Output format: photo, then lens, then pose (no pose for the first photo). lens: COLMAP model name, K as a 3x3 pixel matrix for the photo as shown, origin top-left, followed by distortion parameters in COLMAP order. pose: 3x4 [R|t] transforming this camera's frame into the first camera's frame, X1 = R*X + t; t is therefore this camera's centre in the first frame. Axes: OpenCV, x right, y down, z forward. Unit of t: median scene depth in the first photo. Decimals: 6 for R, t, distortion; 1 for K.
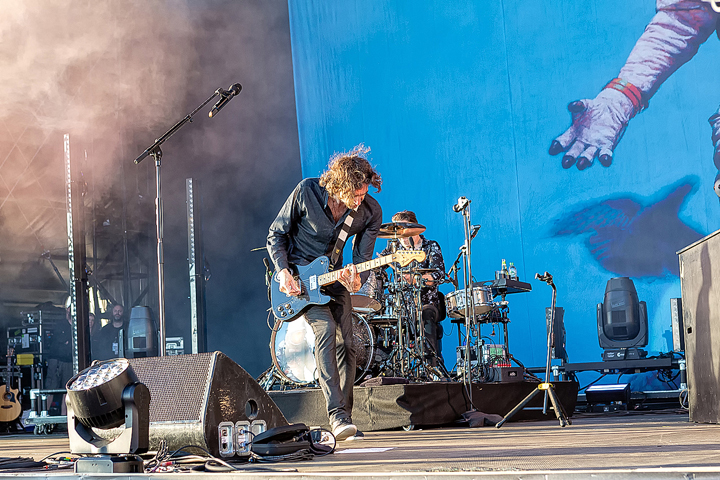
lens RADIAL K [[1409.8, 0, 316.3], [0, 1409.8, 283.1], [0, 0, 1]] dist [-0.023844, -0.166765]
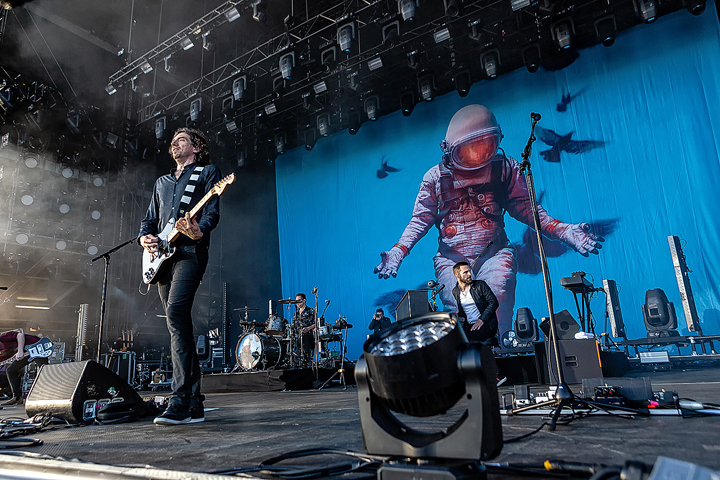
lens RADIAL K [[489.9, 0, 360.0], [0, 489.9, 240.0], [0, 0, 1]] dist [-0.002899, 0.000005]
pose [[0.998109, 0.000123, 0.061462, 0.134616], [0.010627, 0.984592, -0.174544, 0.006032], [-0.060537, 0.174868, 0.982729, 0.187346]]
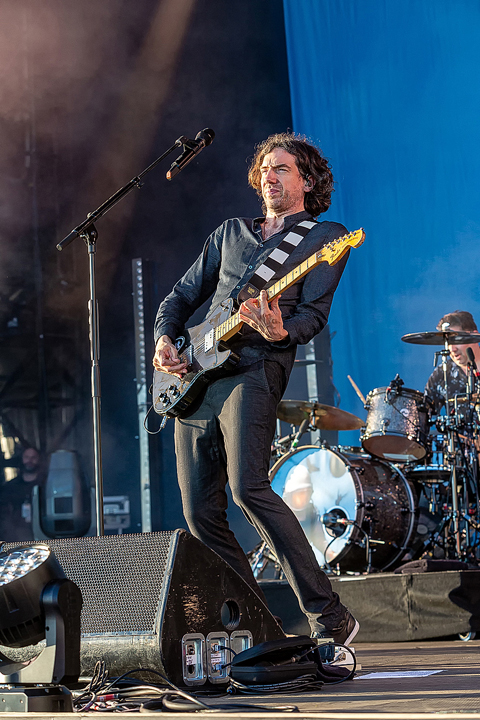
lens RADIAL K [[2149.7, 0, 255.9], [0, 2149.7, 360.1], [0, 0, 1]] dist [-0.021091, 0.378242]
pose [[0.999391, -0.004780, -0.034560, 0.001403], [0.004032, 0.999757, -0.021690, -0.005827], [0.034655, 0.021537, 0.999167, -0.019017]]
